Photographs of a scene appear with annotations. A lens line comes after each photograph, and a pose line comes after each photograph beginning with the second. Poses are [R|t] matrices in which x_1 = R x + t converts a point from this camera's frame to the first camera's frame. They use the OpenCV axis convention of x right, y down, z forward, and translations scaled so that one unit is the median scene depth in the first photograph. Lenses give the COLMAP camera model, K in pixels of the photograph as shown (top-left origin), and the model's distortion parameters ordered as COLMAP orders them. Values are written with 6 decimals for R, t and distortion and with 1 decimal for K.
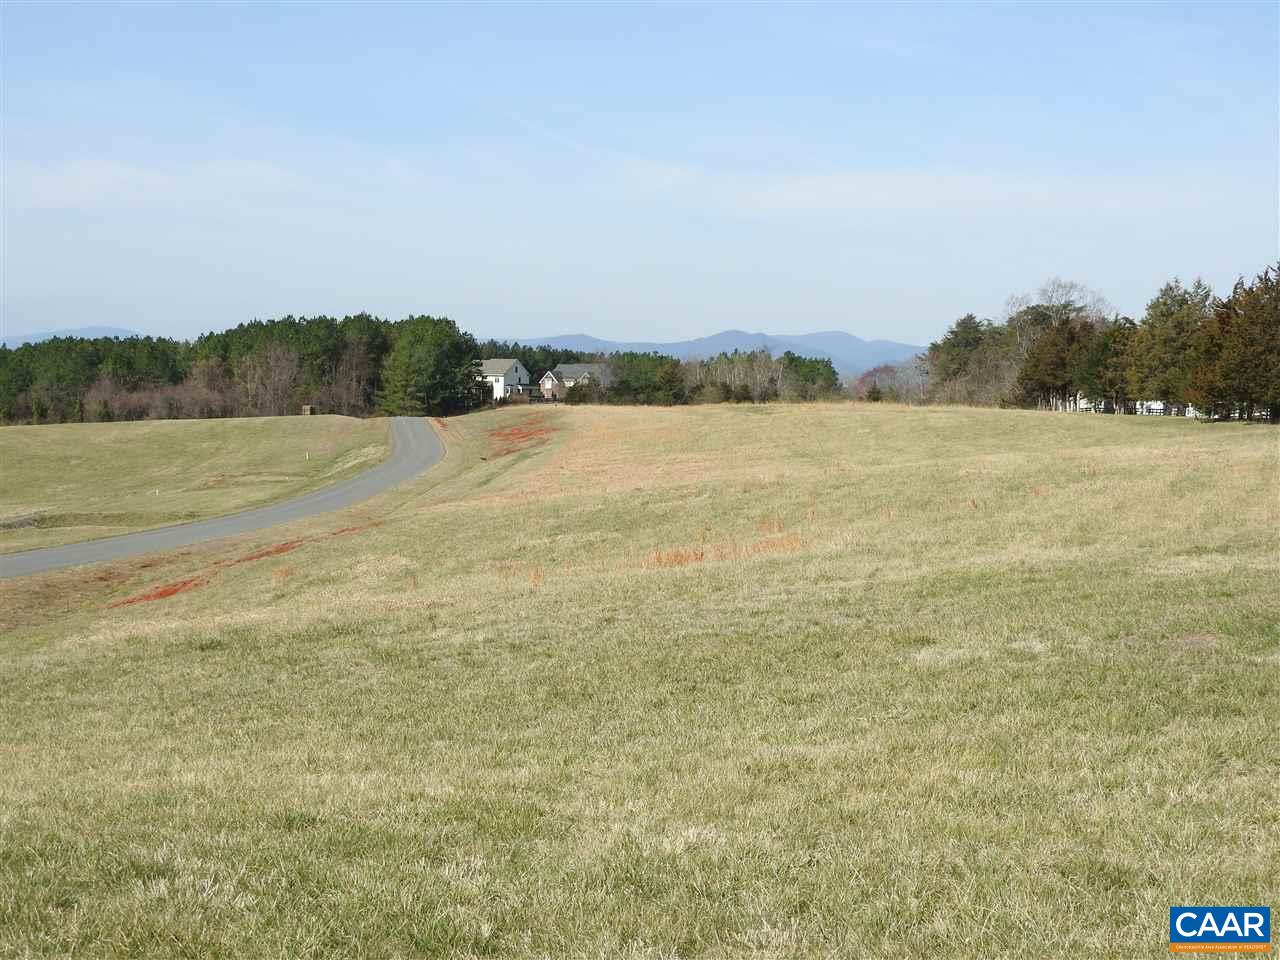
lens RADIAL K [[1903.7, 0, 656.2], [0, 1903.7, 481.0], [0, 0, 1]] dist [0.004917, 0.021287]
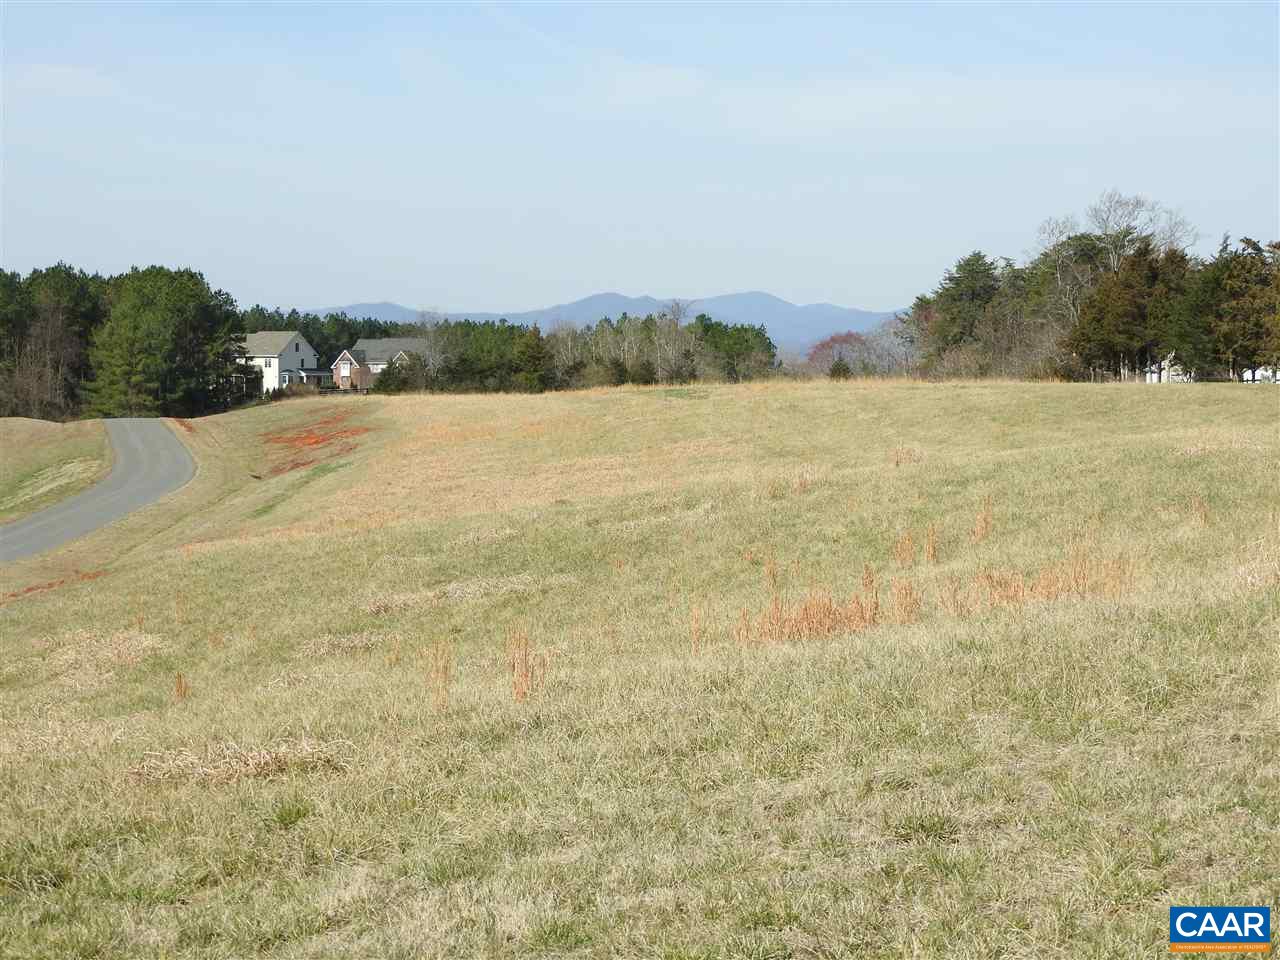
lens RADIAL K [[2573.0, 0, 671.3], [0, 2573.0, 480.4], [0, 0, 1]] dist [-0.004774, 0.128217]
pose [[0.996690, -0.020534, 0.078664, -0.016210], [0.021766, 0.999653, -0.014845, 0.004336], [-0.078332, 0.016508, 0.996791, 0.105212]]
